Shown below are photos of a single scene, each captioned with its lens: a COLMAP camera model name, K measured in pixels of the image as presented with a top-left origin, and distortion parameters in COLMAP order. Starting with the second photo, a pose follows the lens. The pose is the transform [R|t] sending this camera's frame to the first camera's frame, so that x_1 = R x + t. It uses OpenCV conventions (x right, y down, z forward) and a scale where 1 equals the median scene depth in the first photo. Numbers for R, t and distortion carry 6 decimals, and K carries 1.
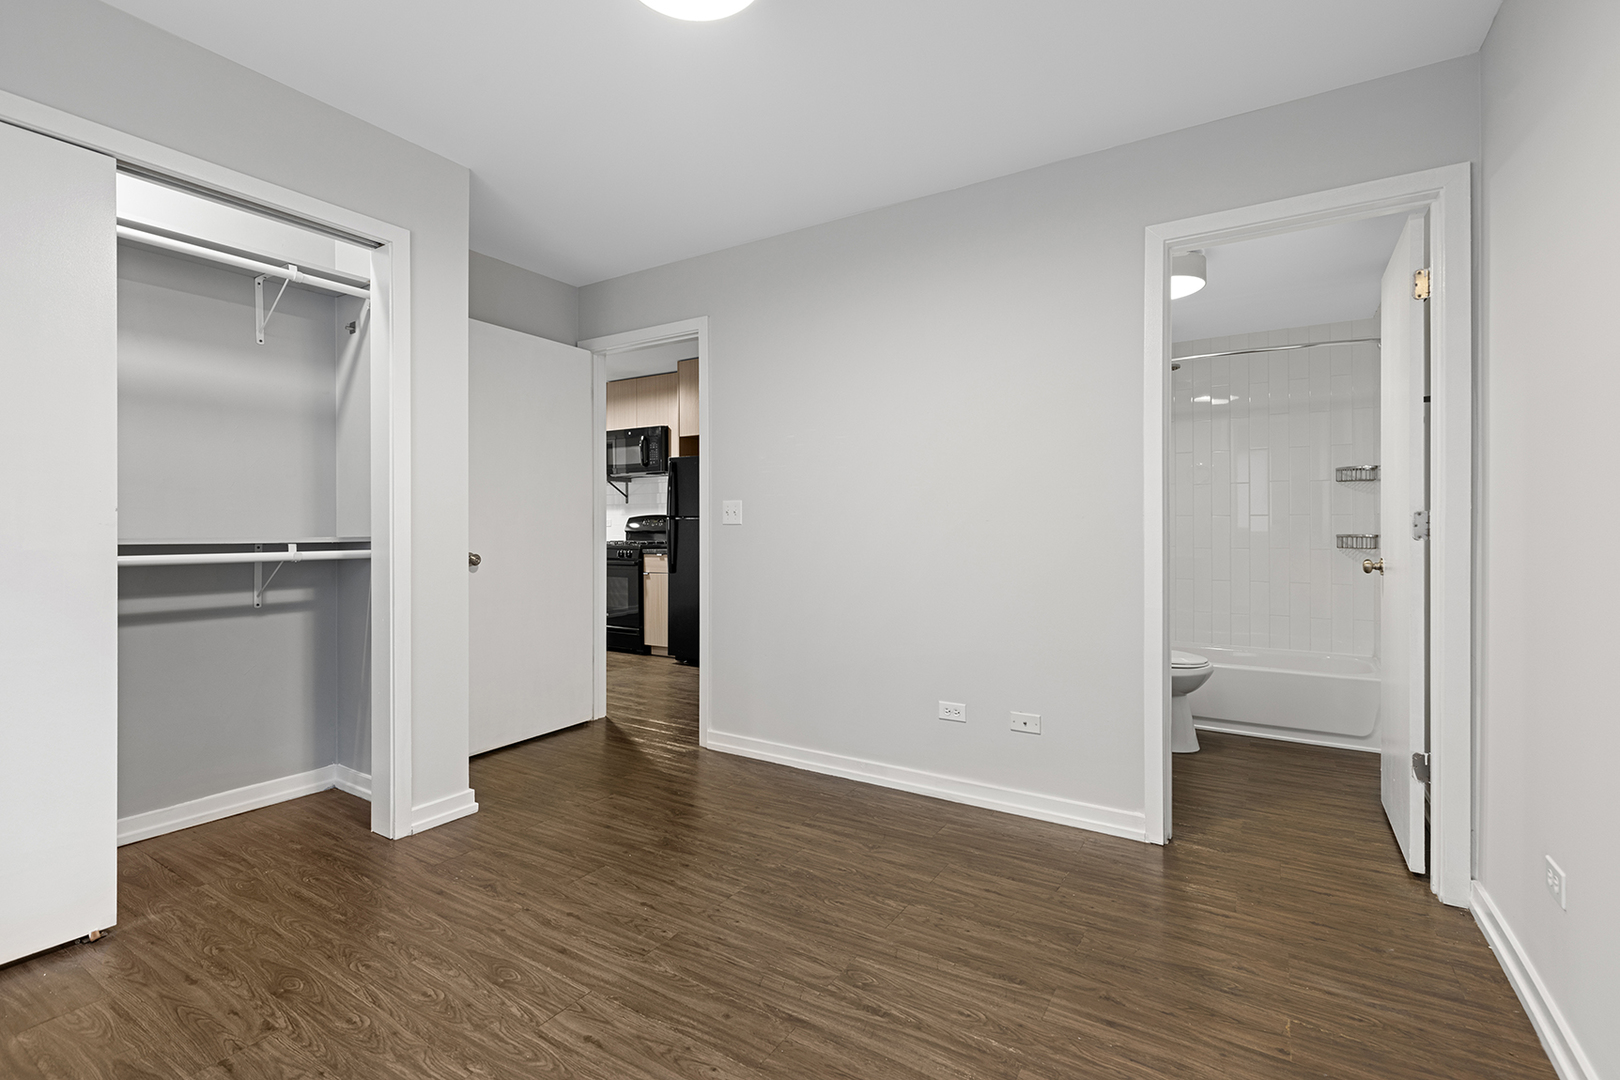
lens RADIAL K [[721.7, 0, 814.5], [0, 721.7, 525.2], [0, 0, 1]] dist [0.002407, -0.000822]
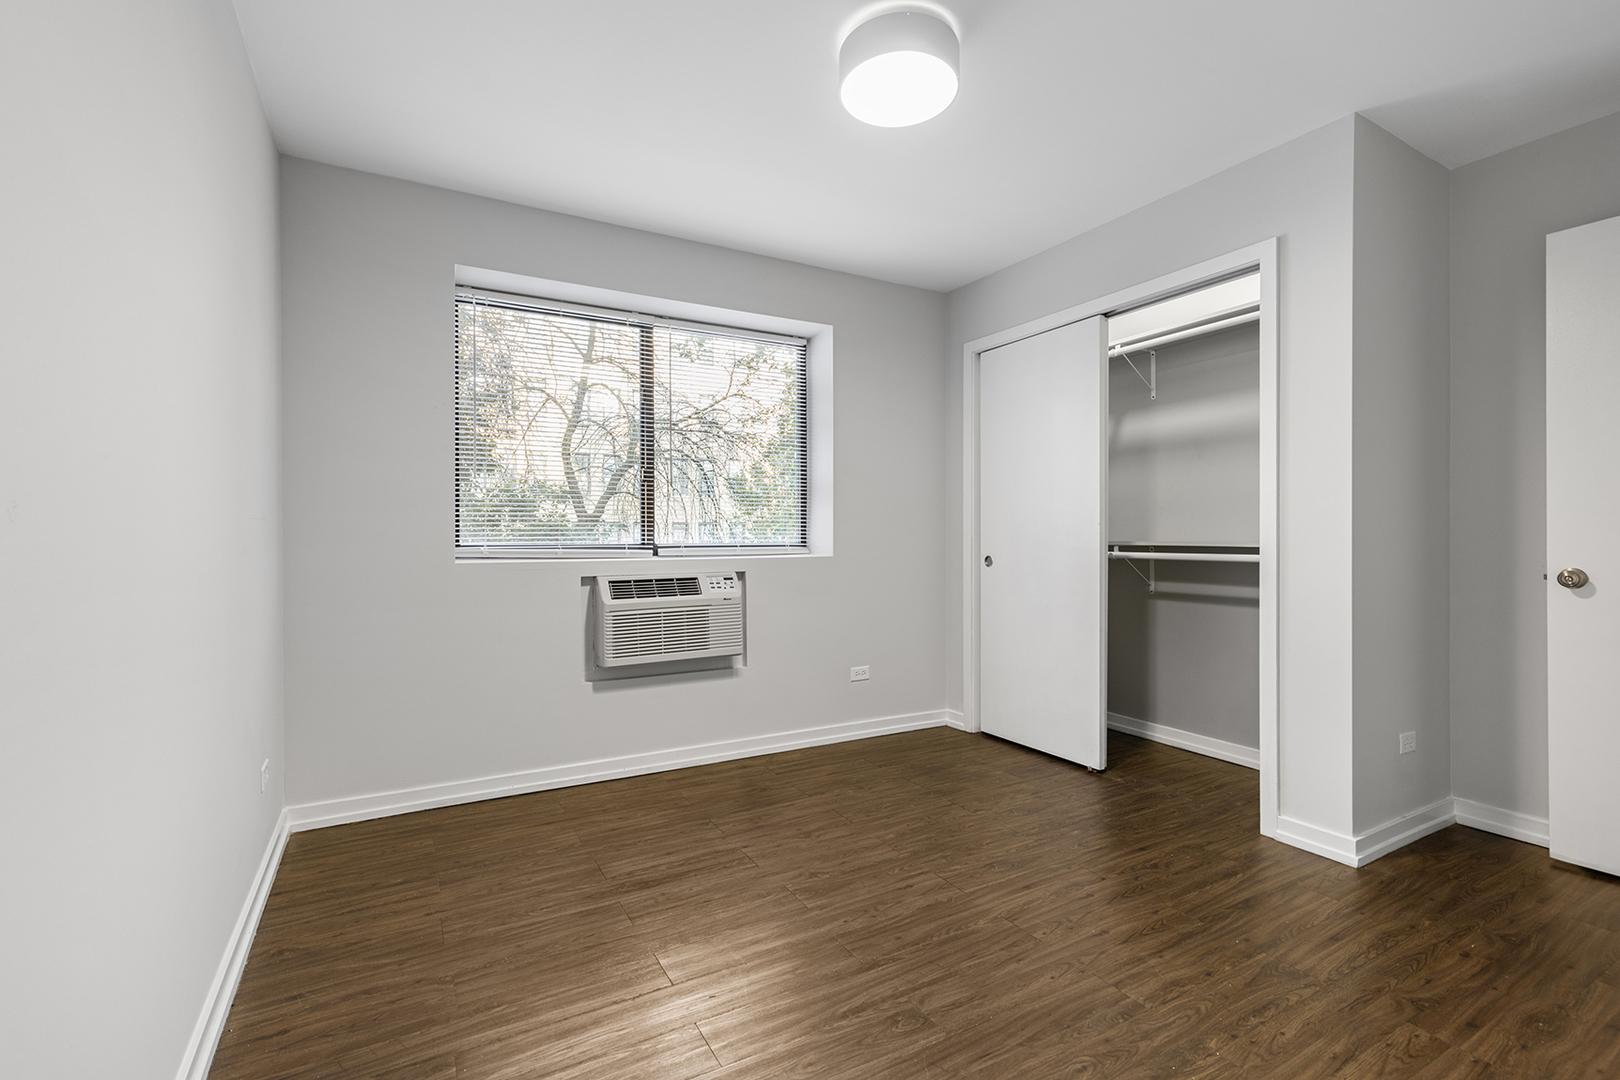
lens RADIAL K [[721.7, 0, 801.6], [0, 721.7, 541.5], [0, 0, 1]] dist [0.002407, -0.000822]
pose [[-0.471975, 0.004018, -0.881603, 0.797133], [0.002343, 0.999992, 0.003304, 0.011875], [0.881609, -0.000506, -0.471980, 1.122775]]
